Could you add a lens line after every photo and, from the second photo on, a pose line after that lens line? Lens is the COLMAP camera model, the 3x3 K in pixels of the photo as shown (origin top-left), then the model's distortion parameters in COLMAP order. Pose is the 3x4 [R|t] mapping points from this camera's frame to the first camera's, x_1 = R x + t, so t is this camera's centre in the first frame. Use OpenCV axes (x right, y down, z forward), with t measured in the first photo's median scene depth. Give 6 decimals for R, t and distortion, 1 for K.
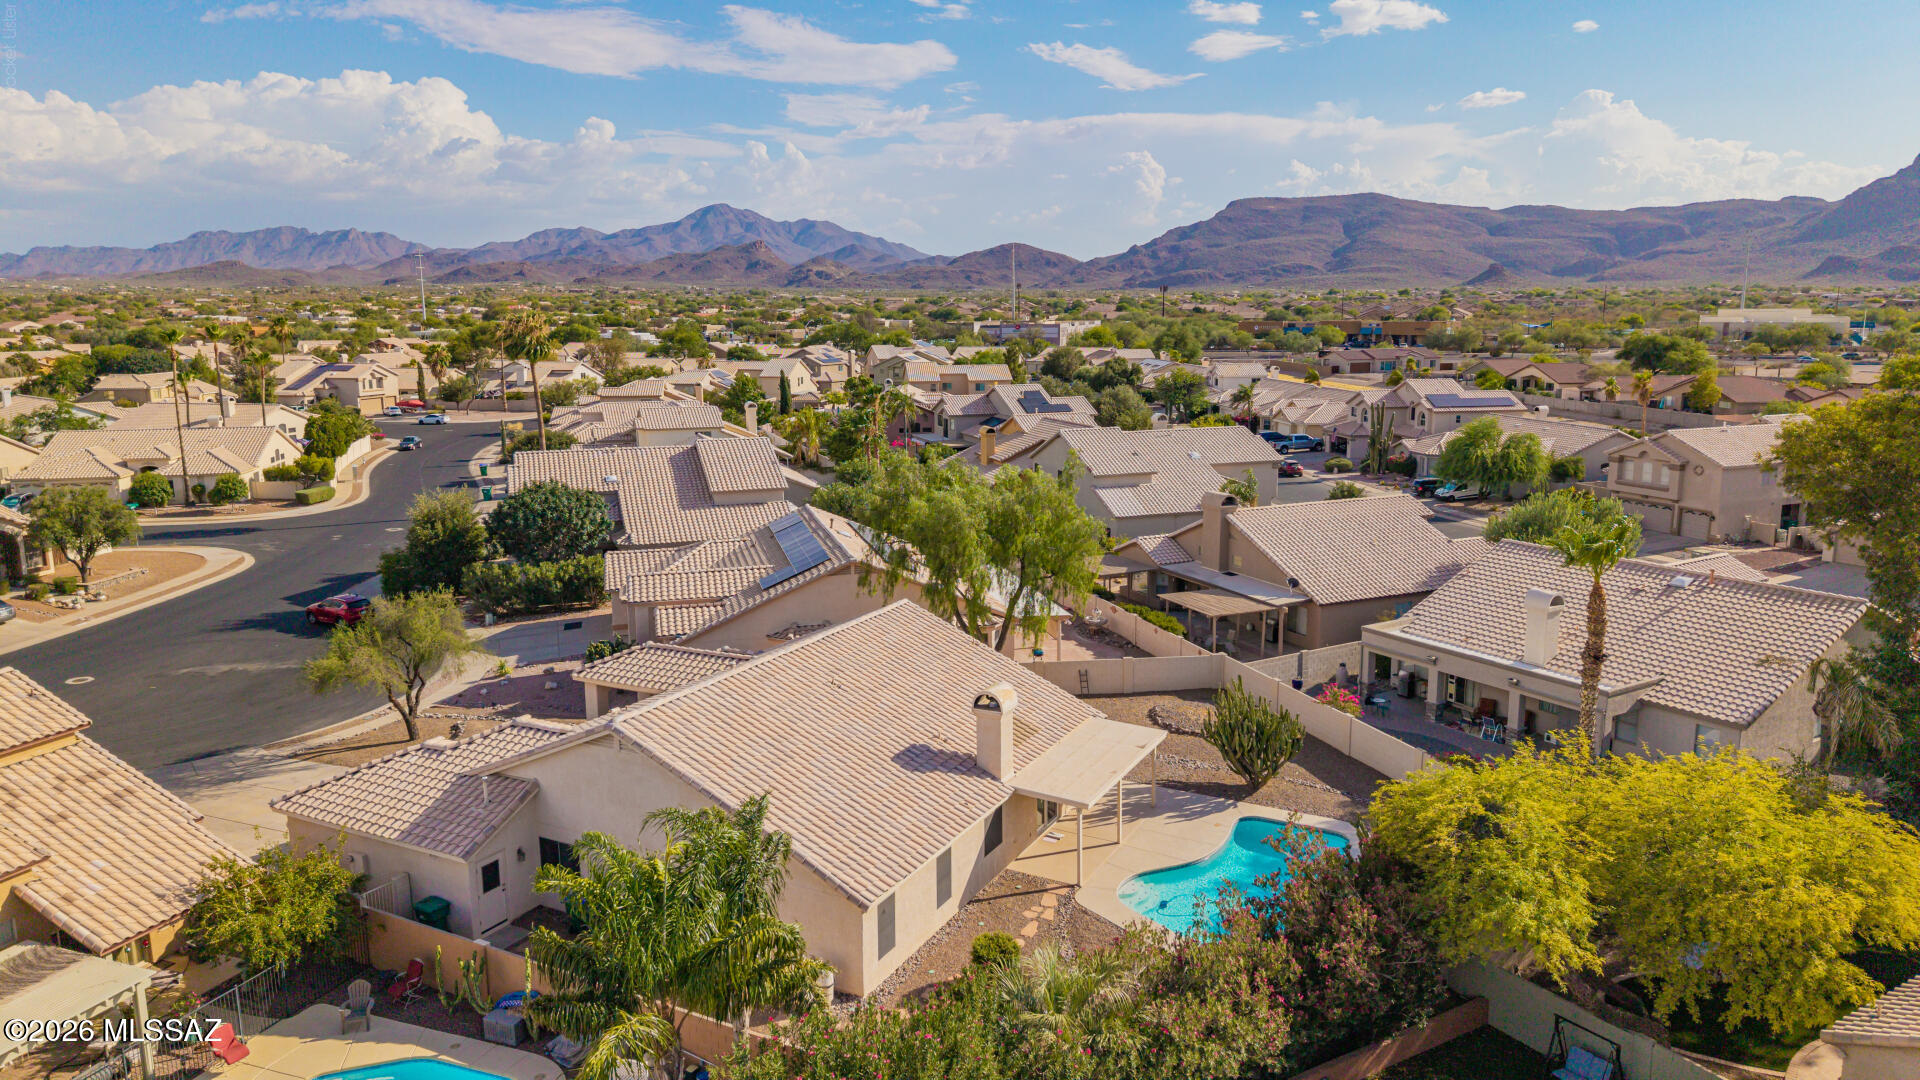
lens RADIAL K [[1277.4, 0, 960.0], [0, 1277.4, 540.0], [0, 0, 1]] dist [0.043788, -0.047690]
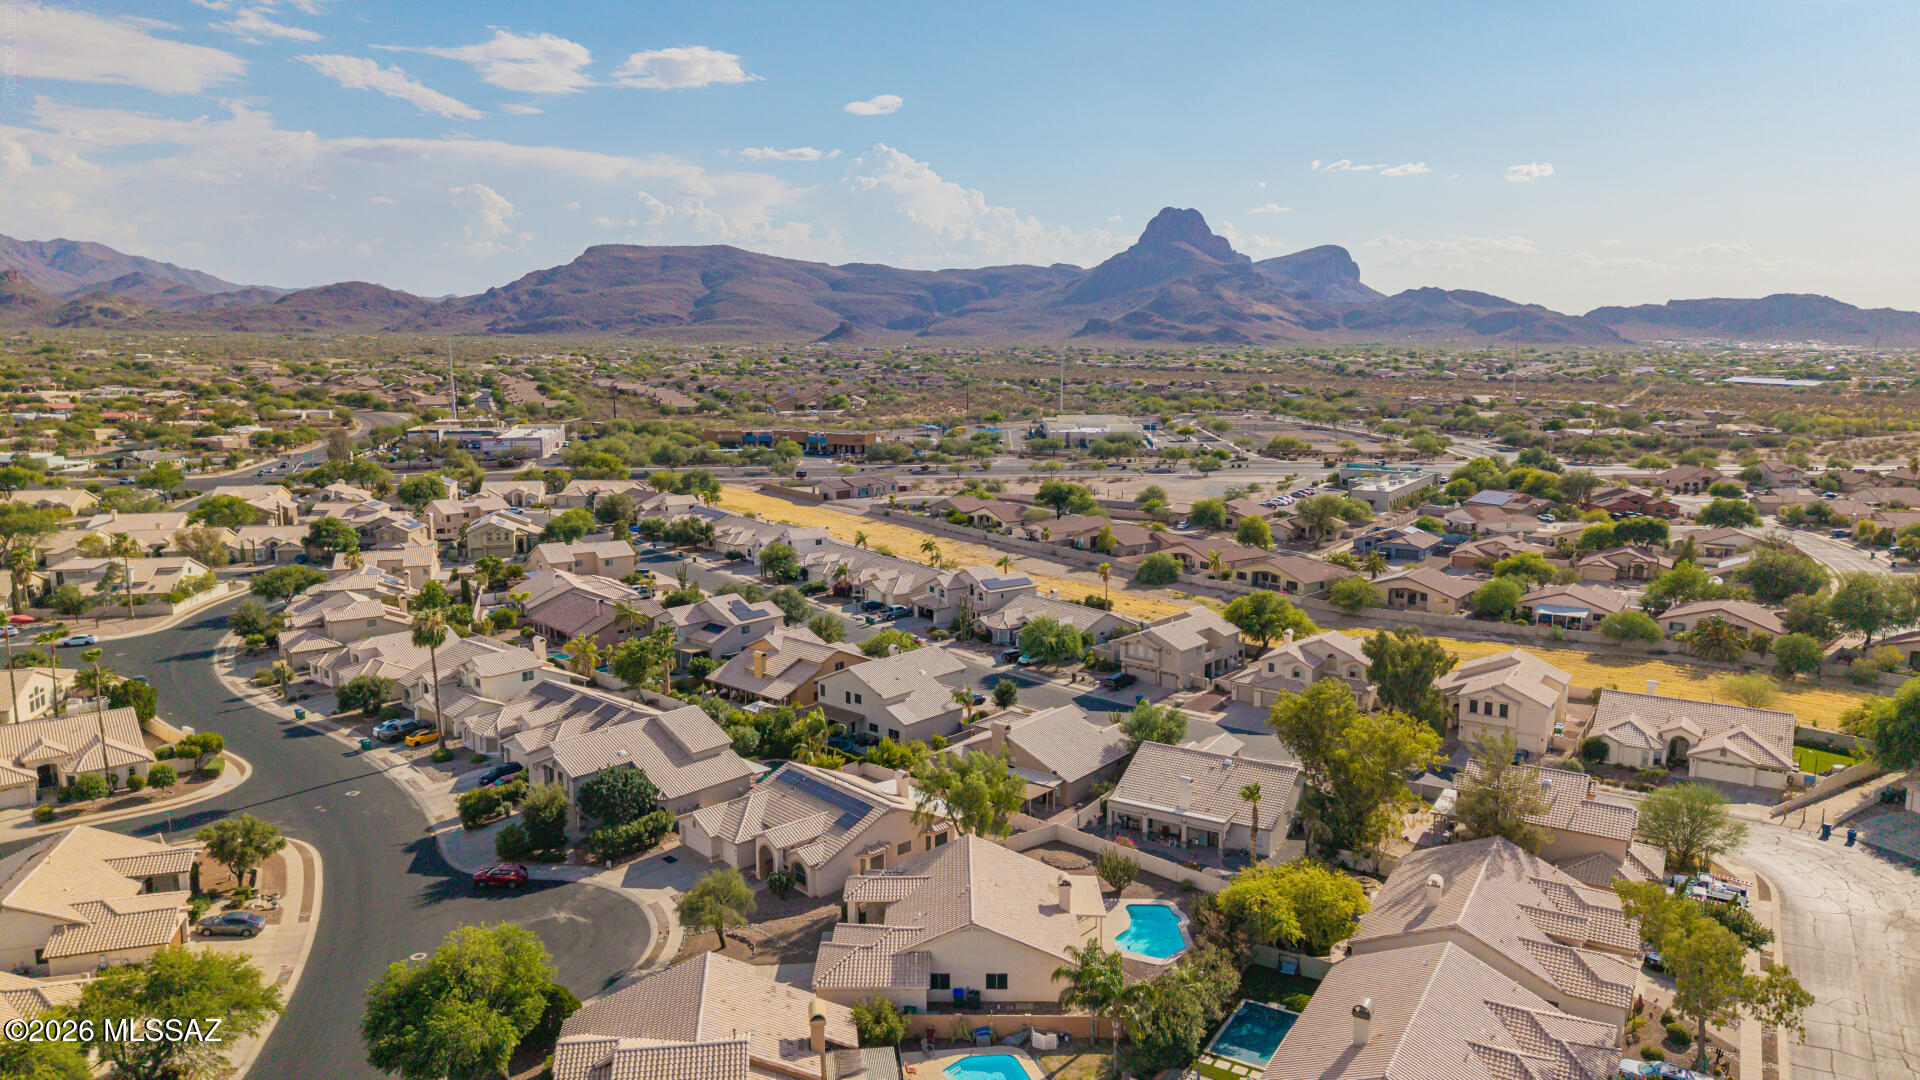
lens RADIAL K [[1277.4, 0, 960.0], [0, 1277.4, 540.0], [0, 0, 1]] dist [0.043788, -0.047690]
pose [[0.882216, -0.067205, 0.466023, -0.088201], [0.078560, 0.996897, -0.004960, -0.037746], [-0.464244, 0.040986, 0.884759, -0.080806]]
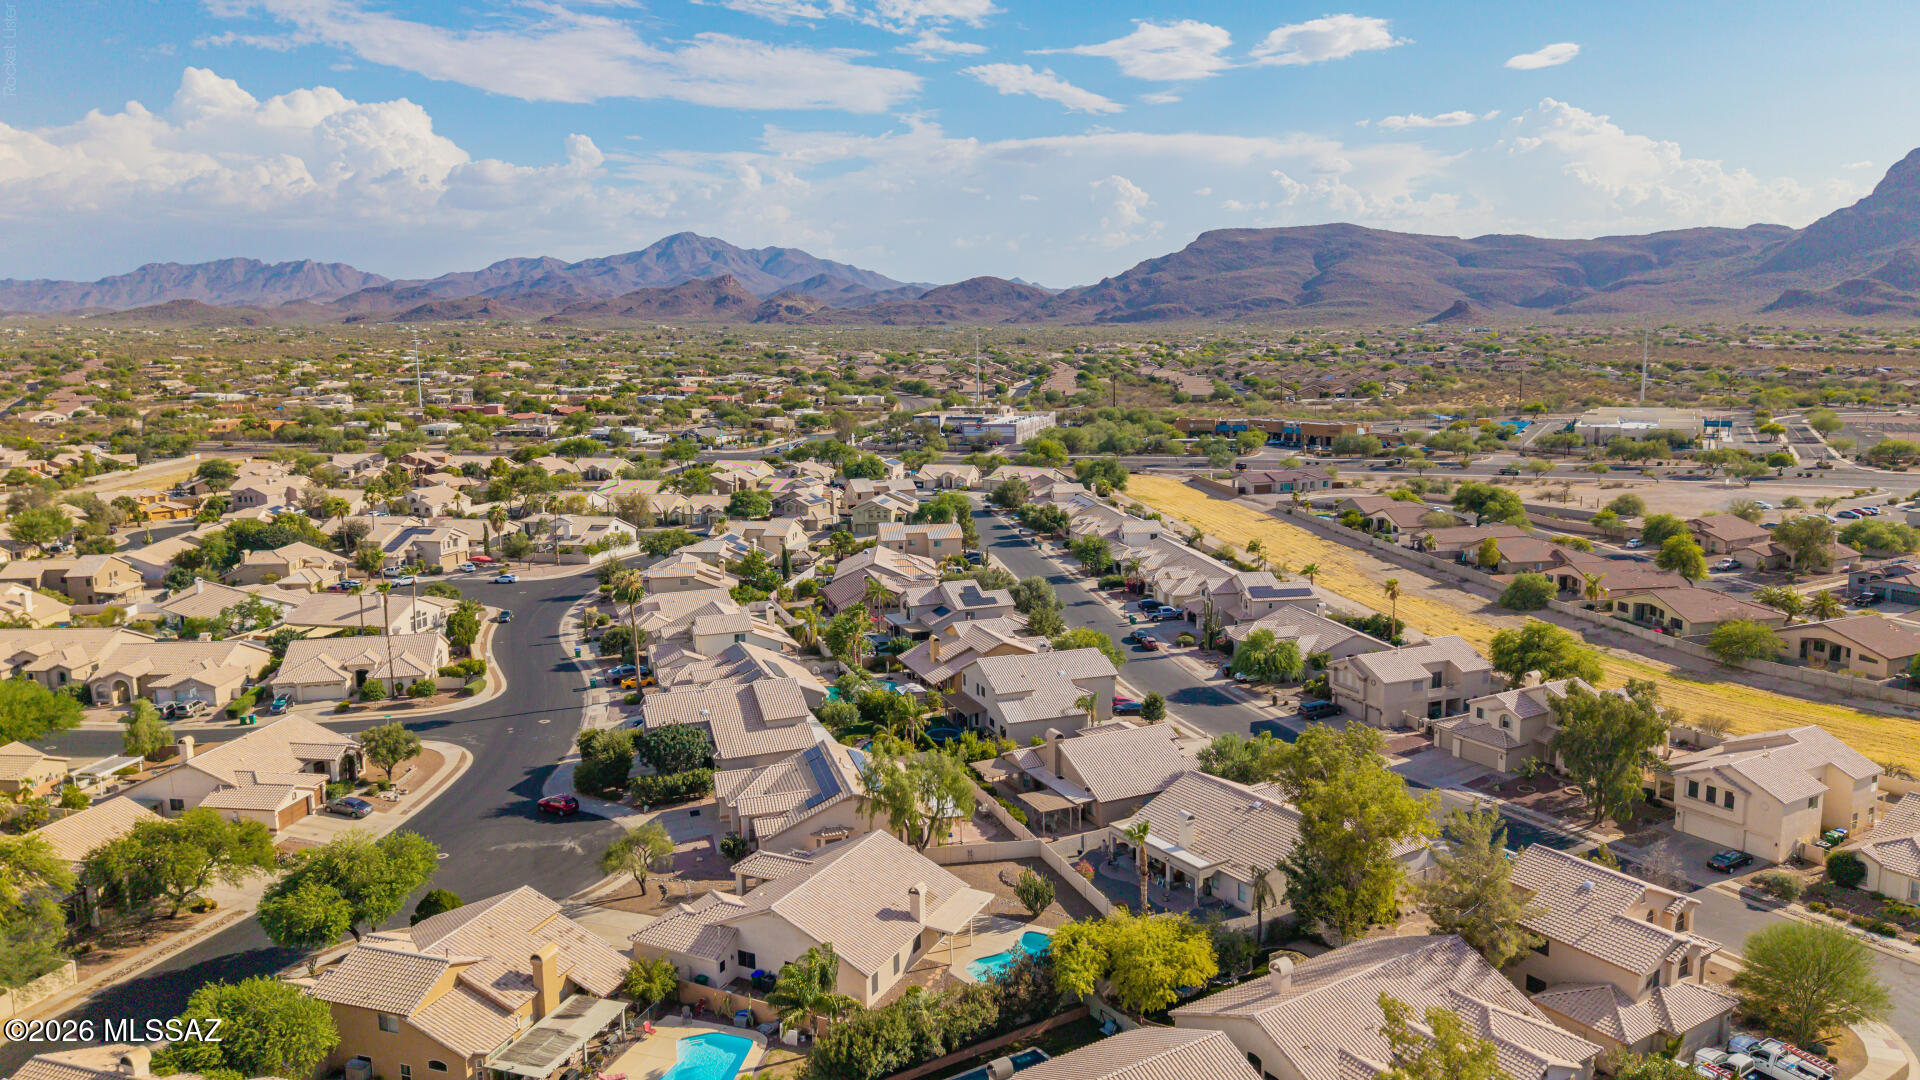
lens RADIAL K [[1315.3, 0, 960.0], [0, 1315.3, 540.0], [0, 0, 1]] dist [0.076204, -0.096836]
pose [[0.999758, -0.010825, 0.019152, 0.004611], [0.011209, 0.999736, -0.020045, -0.033667], [-0.018930, 0.020255, 0.999616, -0.106287]]
